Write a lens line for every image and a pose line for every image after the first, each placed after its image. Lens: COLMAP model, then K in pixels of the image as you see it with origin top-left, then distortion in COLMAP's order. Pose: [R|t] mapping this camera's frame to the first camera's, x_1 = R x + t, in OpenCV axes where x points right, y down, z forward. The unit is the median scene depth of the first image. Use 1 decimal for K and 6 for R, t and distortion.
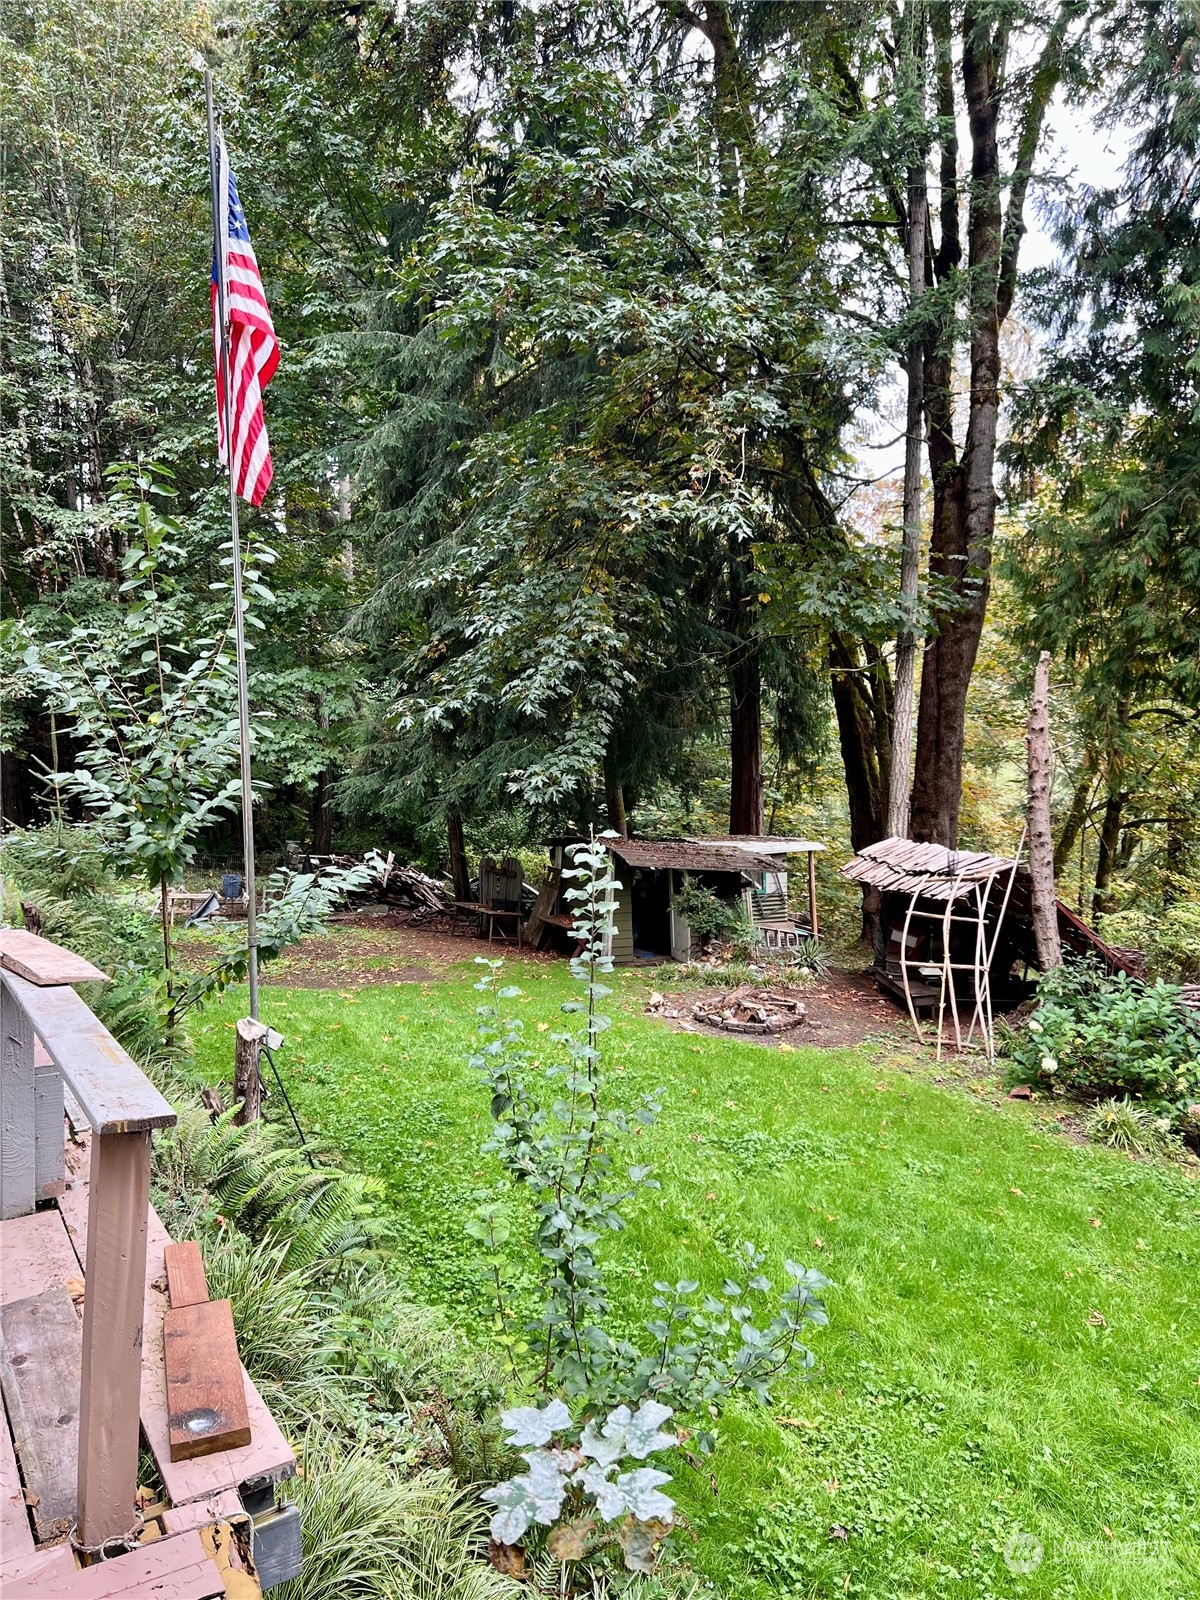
lens RADIAL K [[1204.1, 0, 604.0], [0, 1204.1, 803.1], [0, 0, 1]] dist [0.024363, -0.000324]
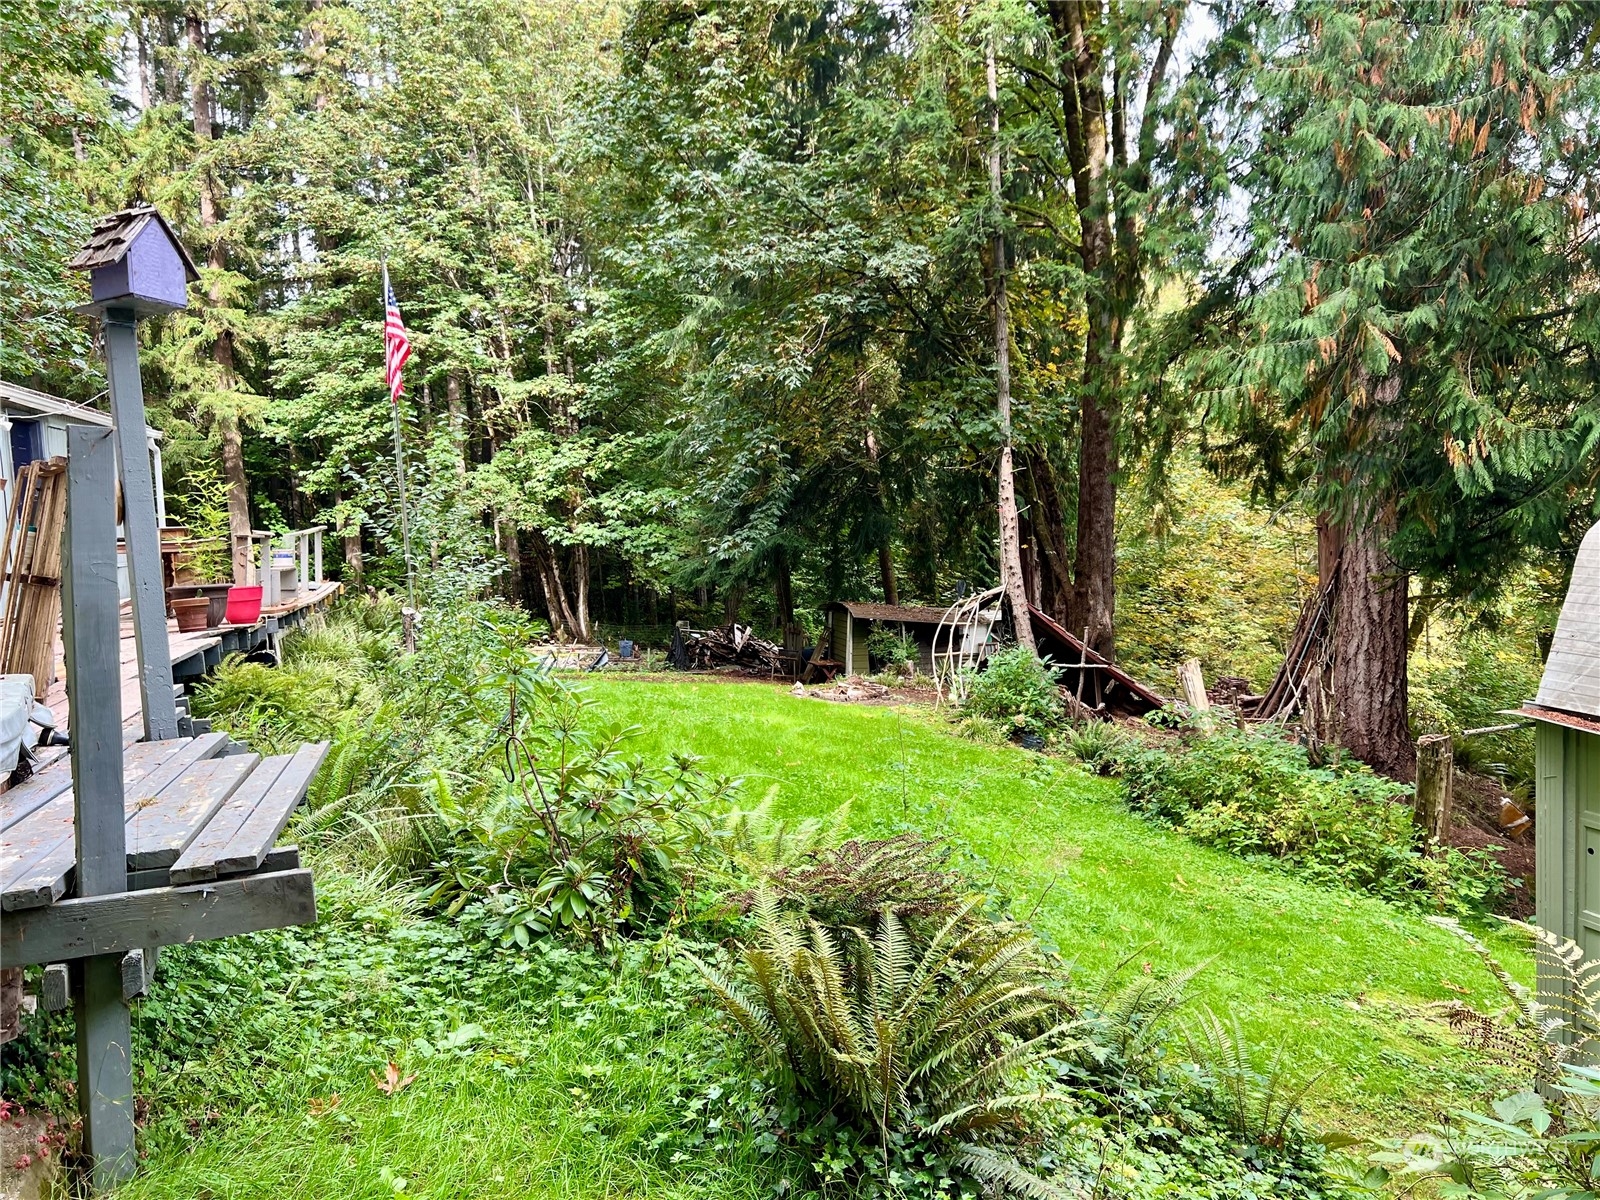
lens RADIAL K [[1204.1, 0, 797.0], [0, 1204.1, 600.7], [0, 0, 1]] dist [0.024363, -0.000324]
pose [[0.961630, -0.015683, -0.273902, 0.286878], [0.008740, 0.999609, -0.026549, 0.059075], [0.274212, 0.023136, 0.961391, -0.295110]]
